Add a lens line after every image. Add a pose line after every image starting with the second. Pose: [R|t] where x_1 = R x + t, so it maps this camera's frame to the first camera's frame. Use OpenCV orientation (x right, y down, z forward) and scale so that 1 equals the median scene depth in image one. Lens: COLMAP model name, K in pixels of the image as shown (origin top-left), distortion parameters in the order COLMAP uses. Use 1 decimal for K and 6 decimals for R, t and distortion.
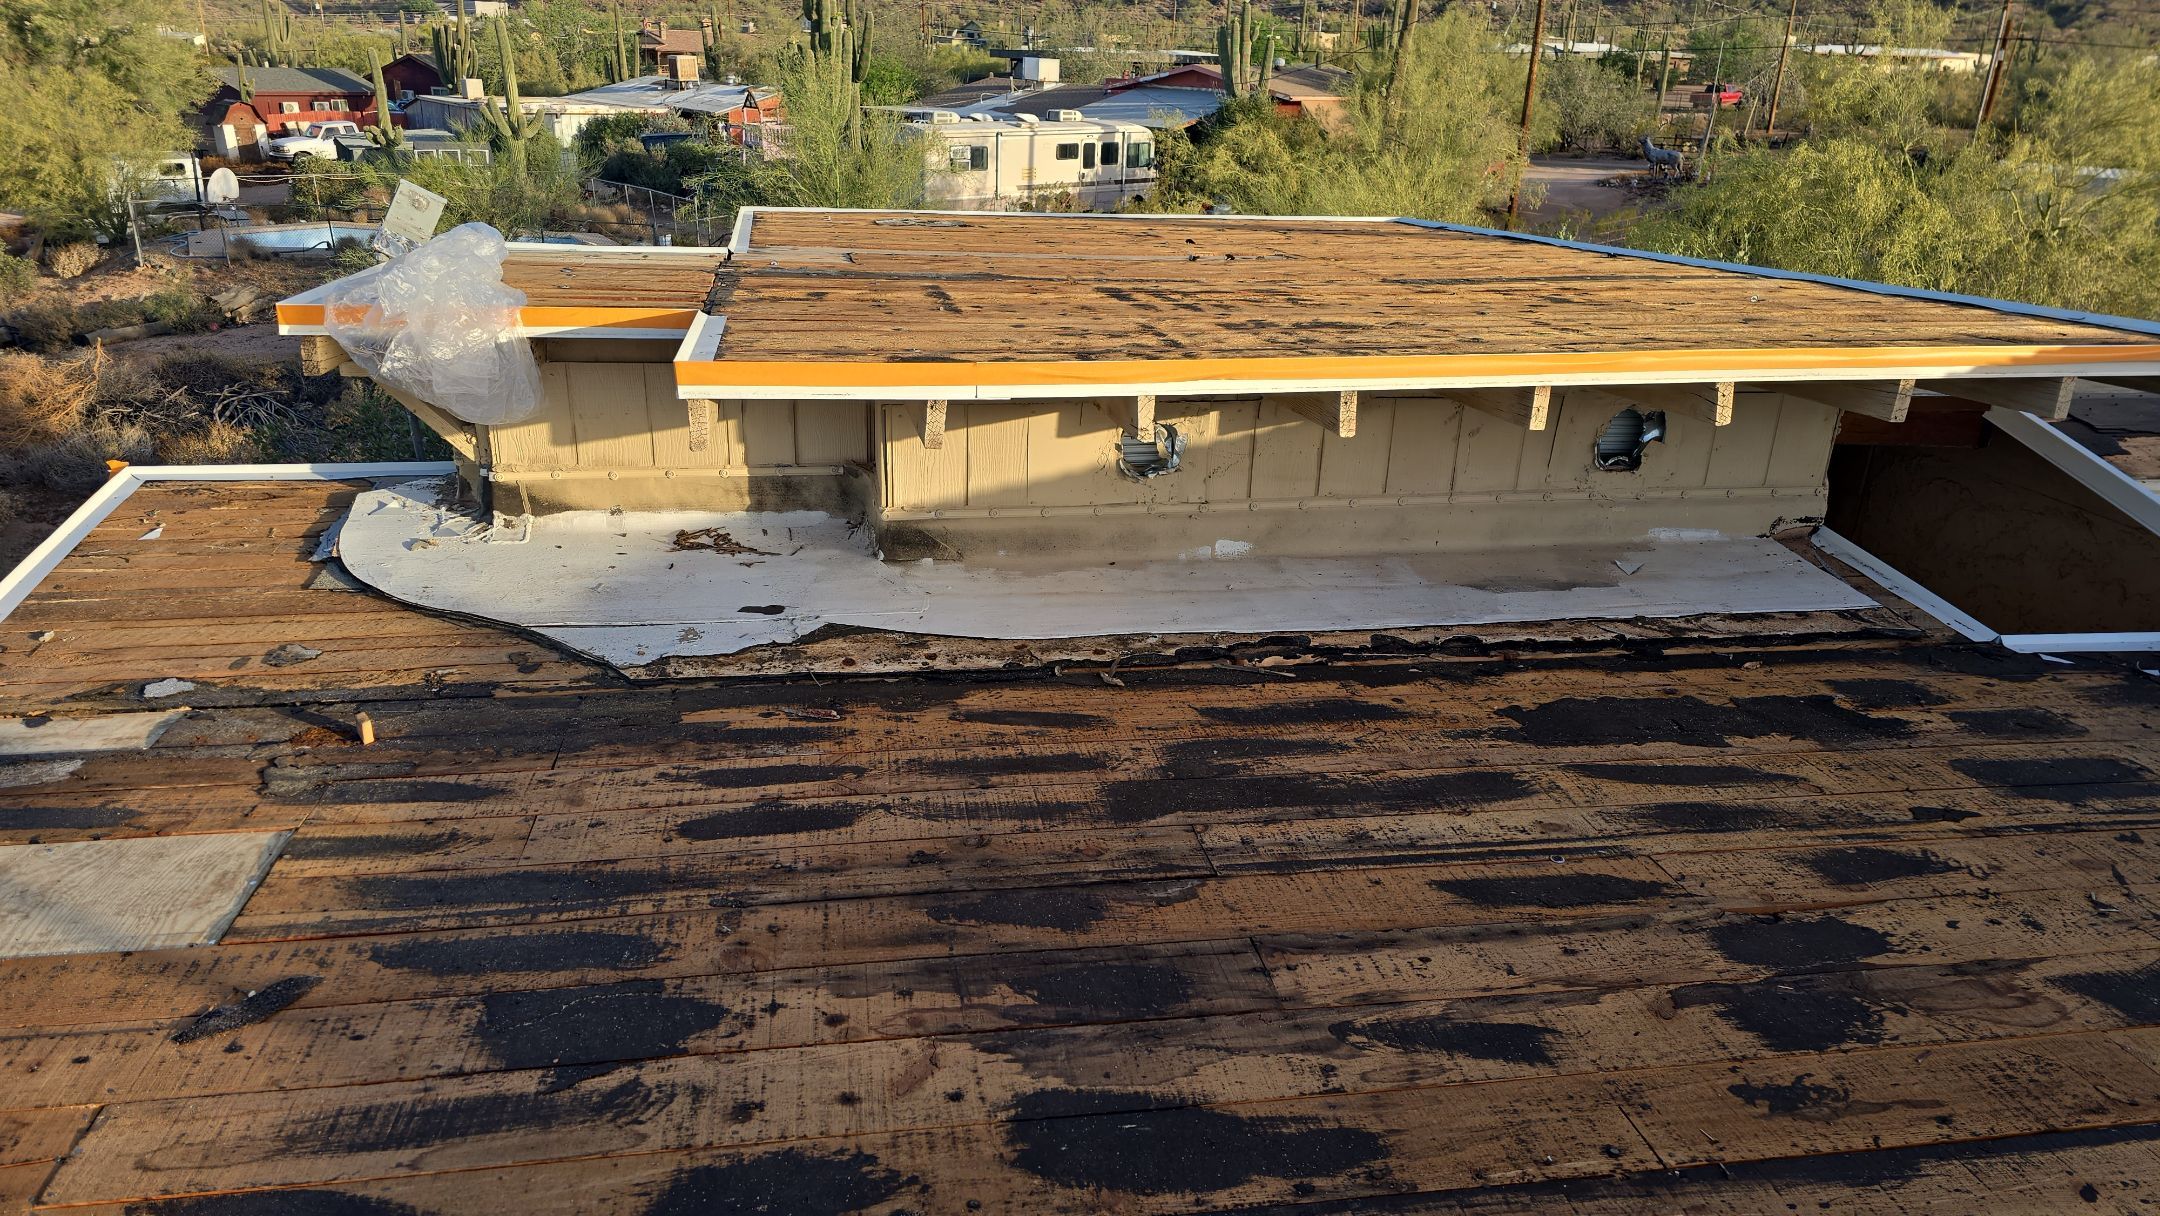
lens RADIAL K [[1433.2, 0, 1080.0], [0, 1433.2, 608.0], [0, 0, 1]] dist [0.081832, -0.074903]
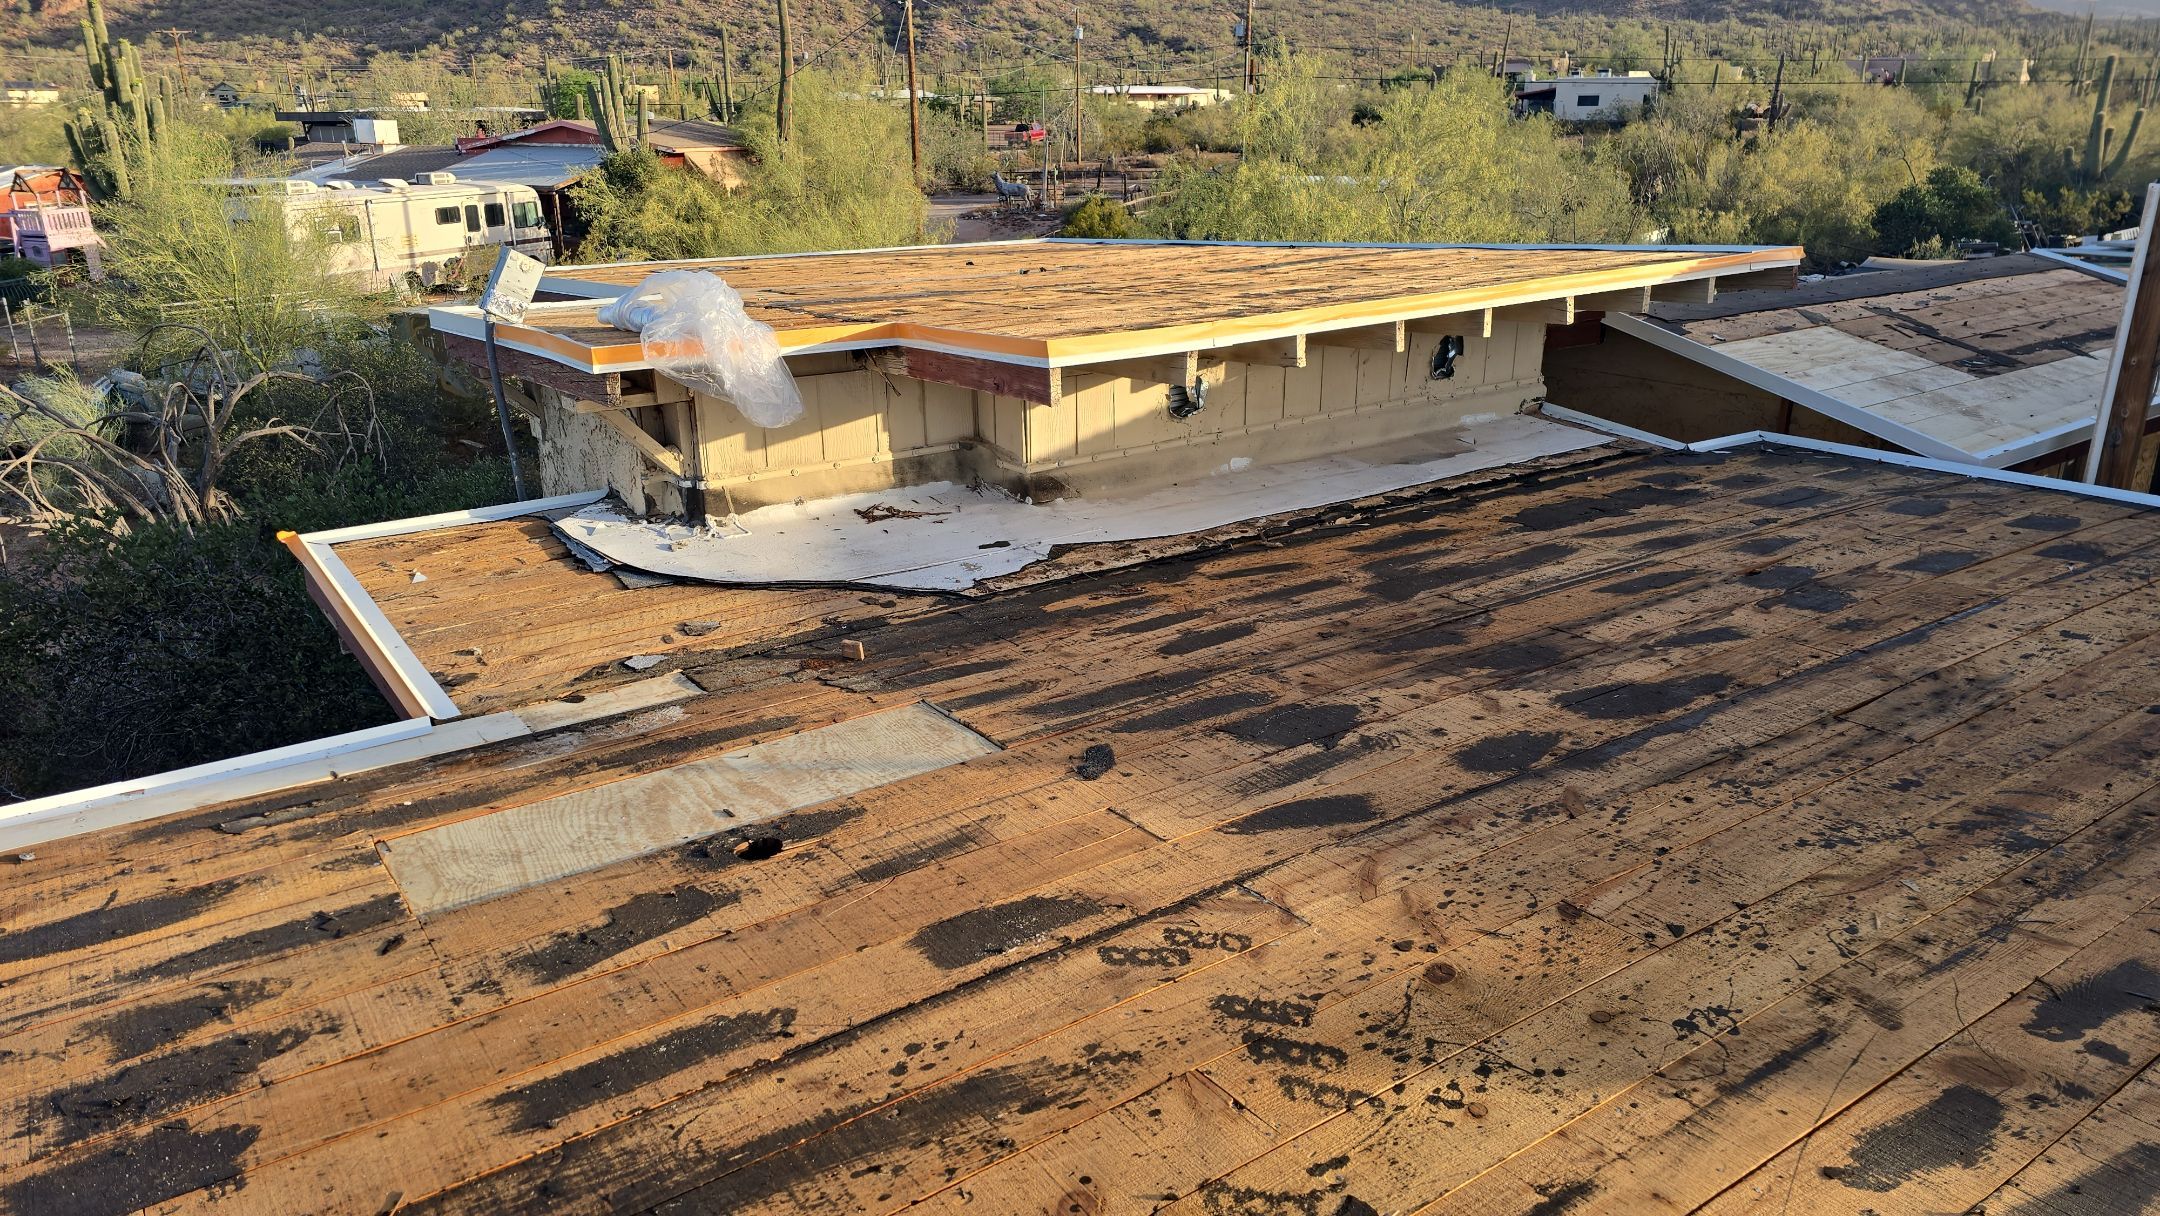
lens RADIAL K [[1433.2, 0, 1080.0], [0, 1433.2, 608.0], [0, 0, 1]] dist [0.081832, -0.074903]
pose [[0.905008, -0.176237, 0.387171, -0.657308], [0.187678, 0.982195, 0.008392, 0.060134], [-0.381757, 0.065069, 0.921970, -0.211848]]
